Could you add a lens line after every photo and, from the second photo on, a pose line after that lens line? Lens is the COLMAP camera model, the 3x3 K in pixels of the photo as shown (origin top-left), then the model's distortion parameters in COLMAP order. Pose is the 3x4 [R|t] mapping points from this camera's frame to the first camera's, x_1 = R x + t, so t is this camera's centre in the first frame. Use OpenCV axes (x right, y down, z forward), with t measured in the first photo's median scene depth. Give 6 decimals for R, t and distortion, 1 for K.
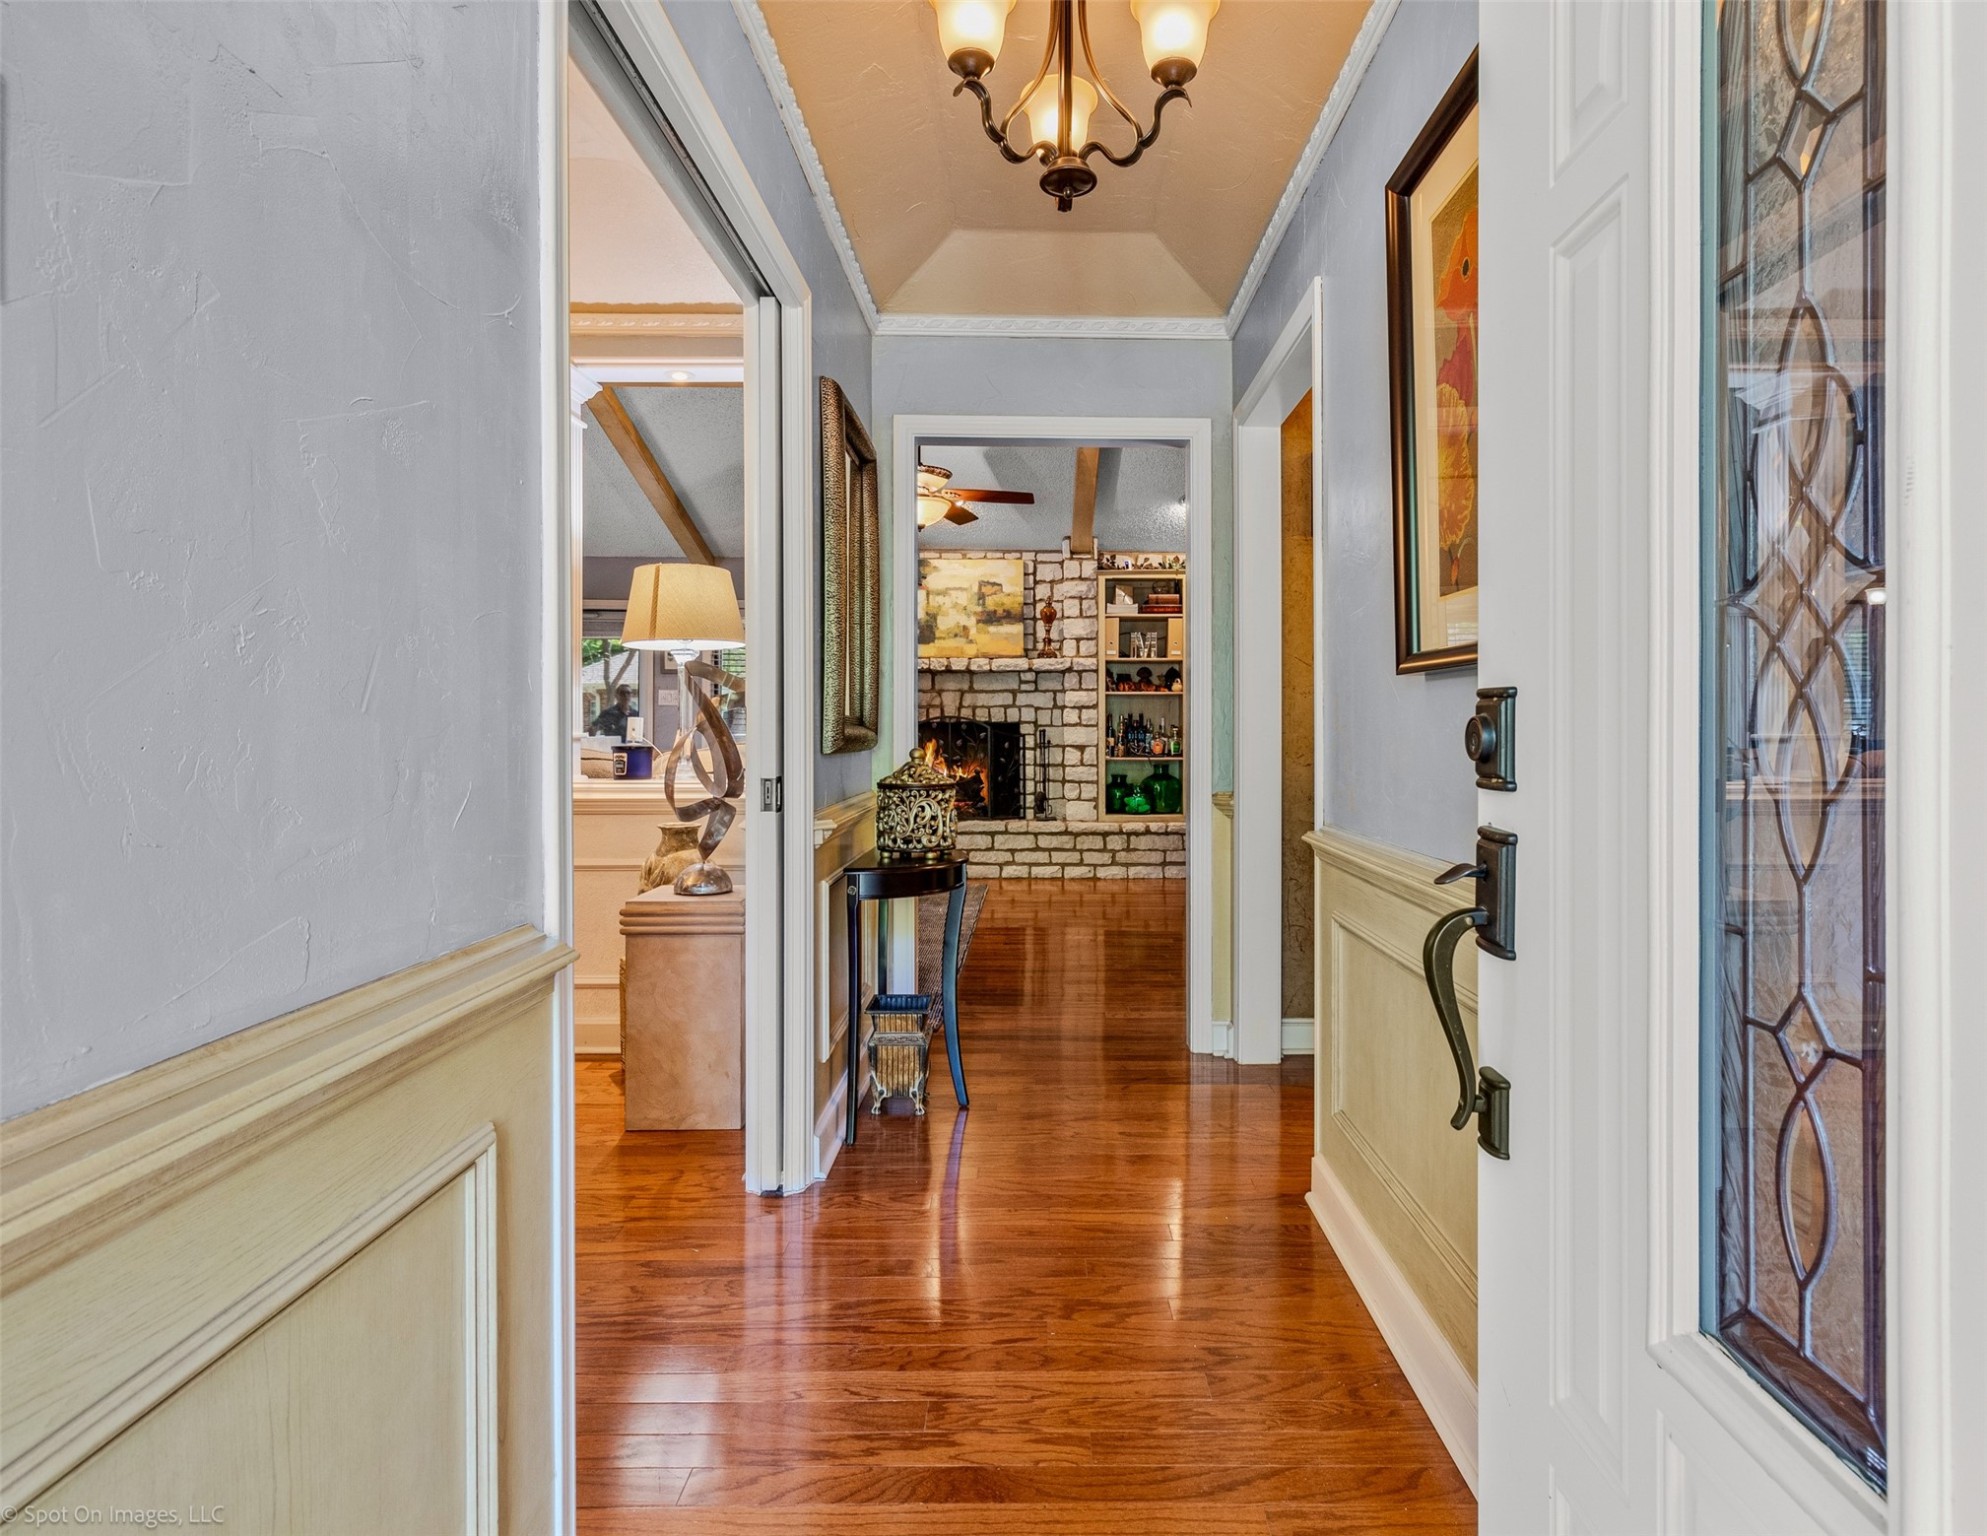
lens RADIAL K [[1088.2, 0, 1059.5], [0, 1088.2, 730.4], [0, 0, 1]] dist [-0.000060, -0.000034]
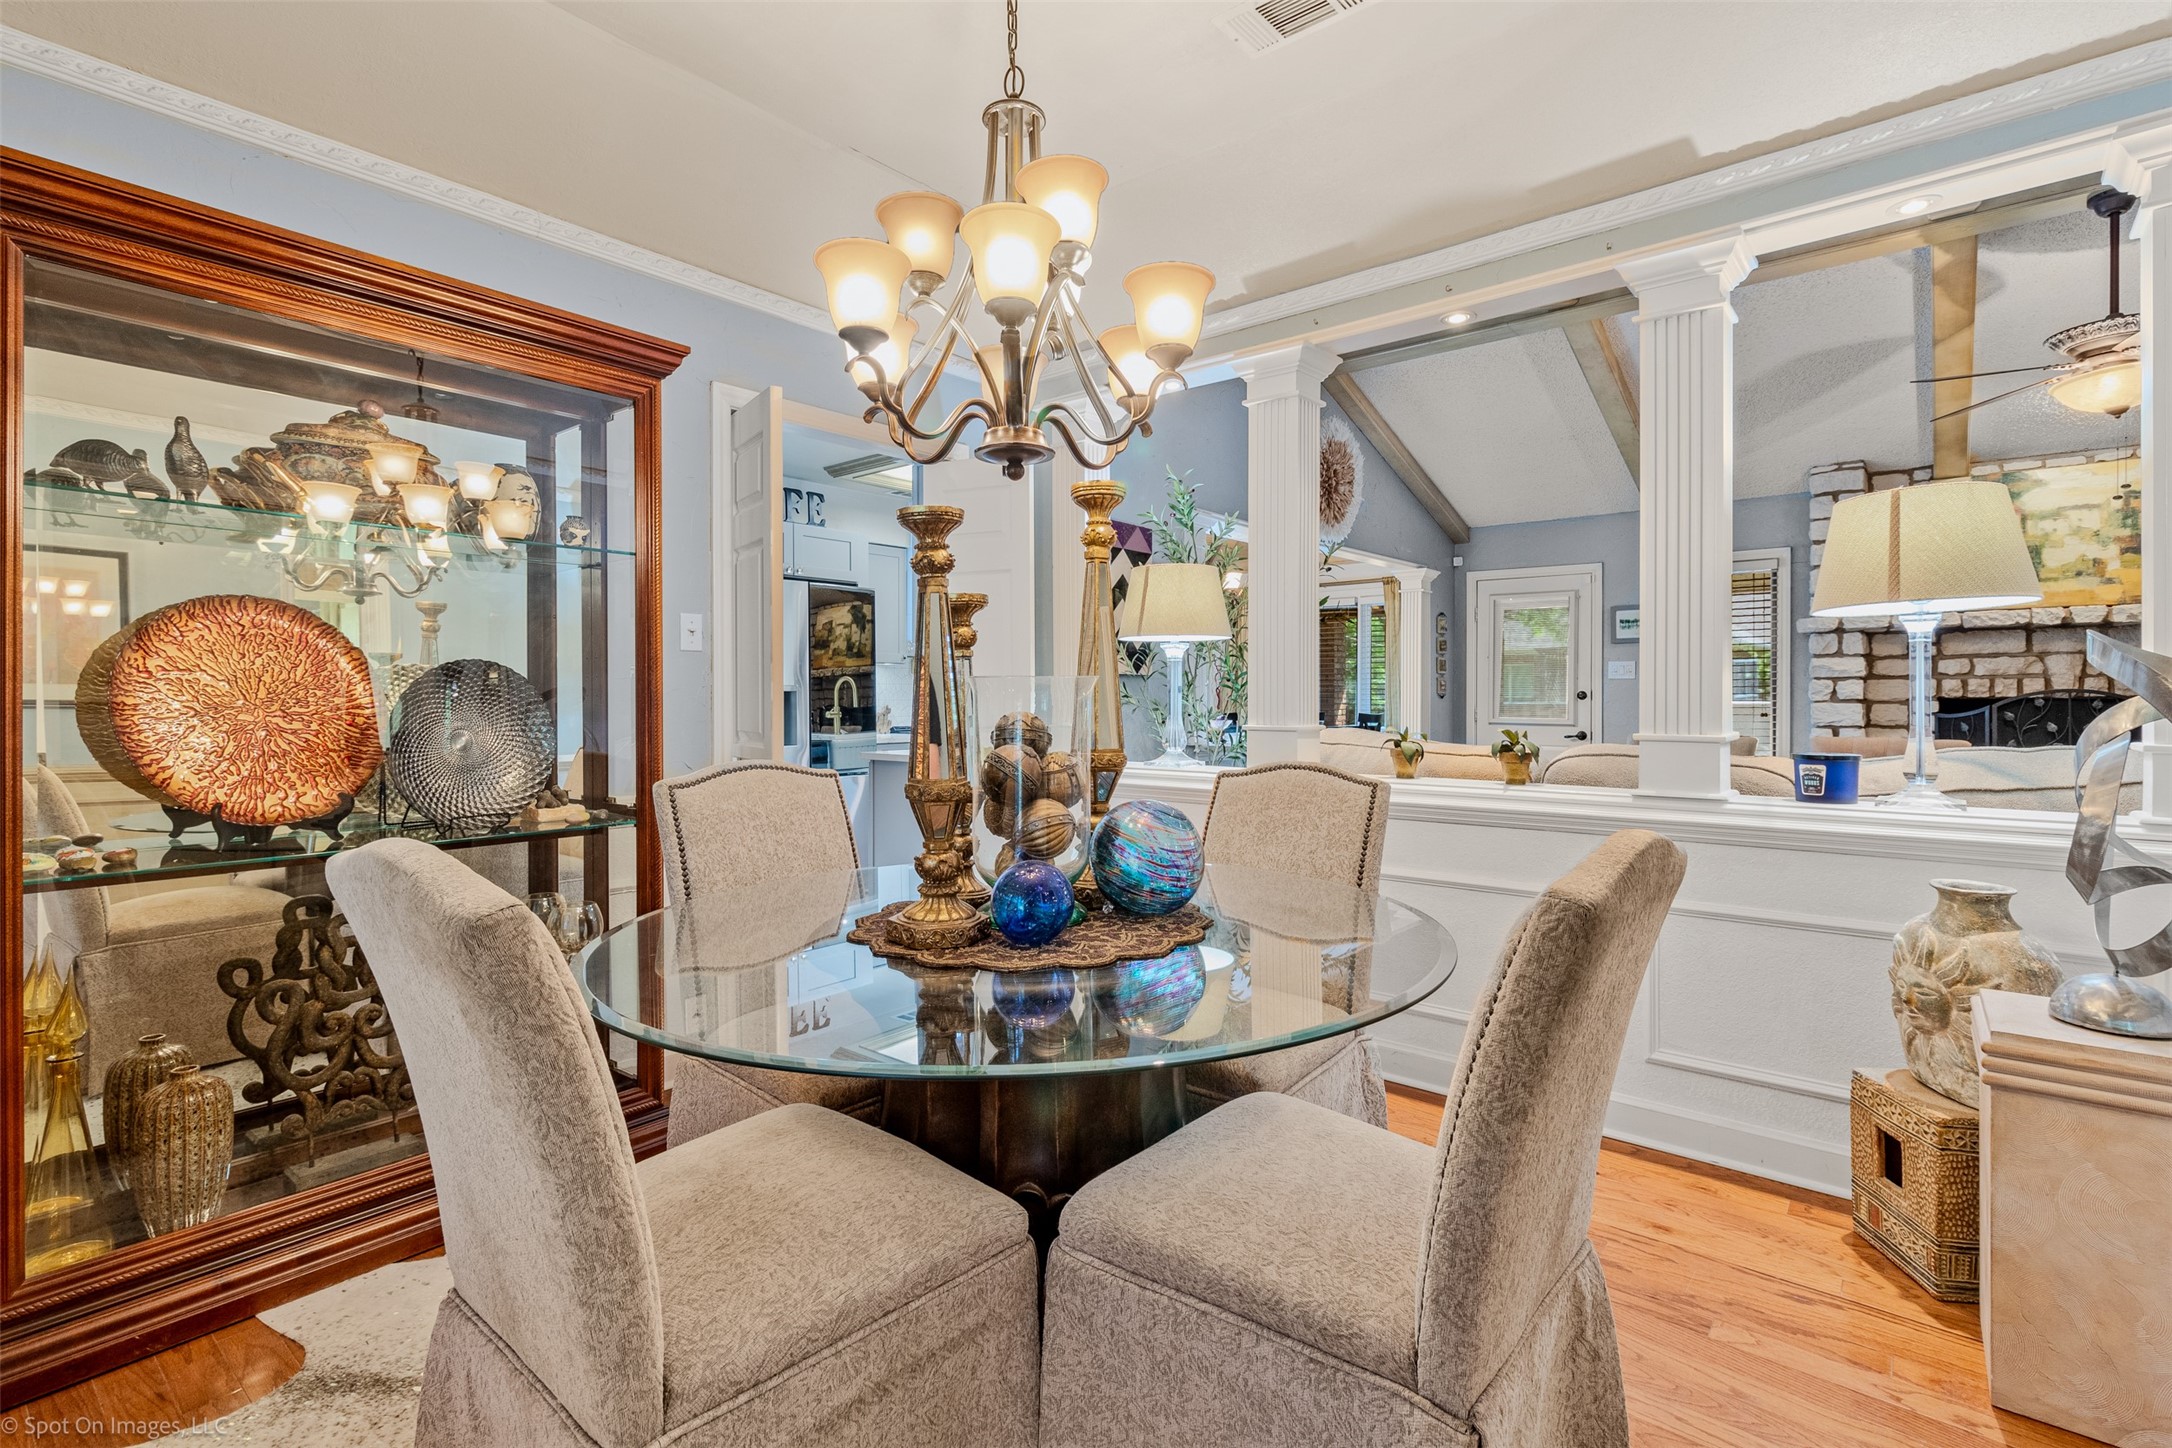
lens RADIAL K [[1008.0, 0, 1090.3], [0, 1008.0, 702.7], [0, 0, 1]] dist [0.000068, 0.001299]
pose [[0.762676, 0.000936, -0.646780, -0.160337], [0.005625, 0.999952, 0.008081, -0.013288], [0.646756, -0.009801, 0.762634, 0.092907]]
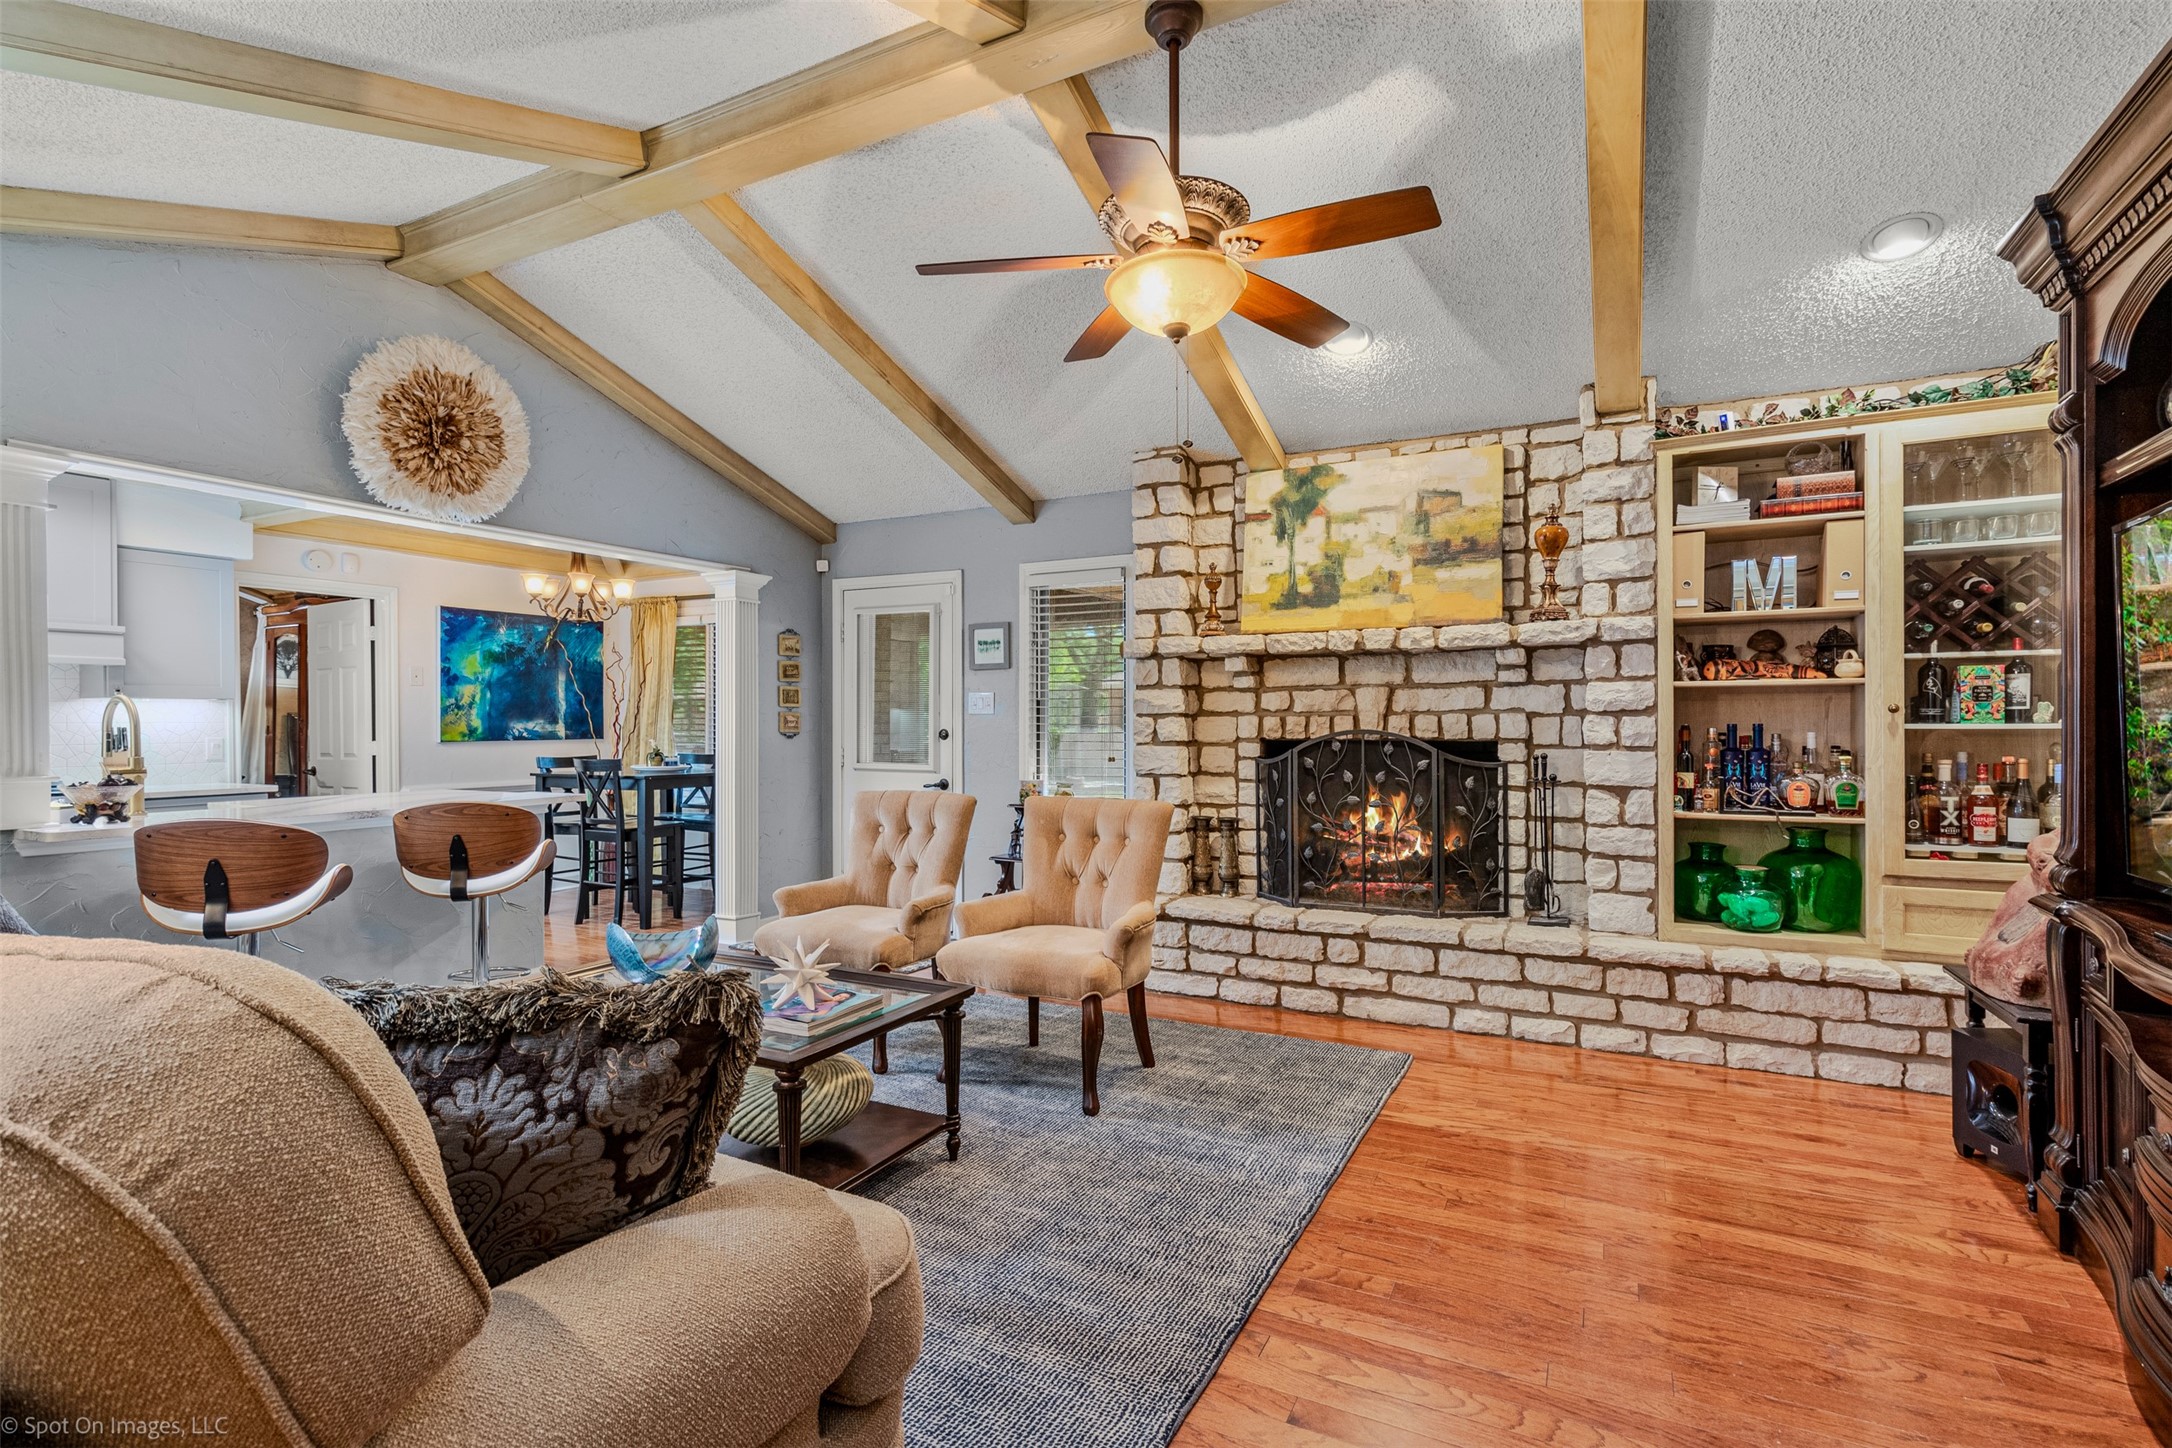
lens RADIAL K [[1008.0, 0, 1106.1], [0, 1008.0, 729.2], [0, 0, 1]] dist [0.000068, 0.001299]
pose [[0.880066, -0.001232, -0.474850, 0.032351], [0.006323, 0.999938, 0.009125, -0.019207], [0.474809, -0.011033, 0.880020, 0.462106]]
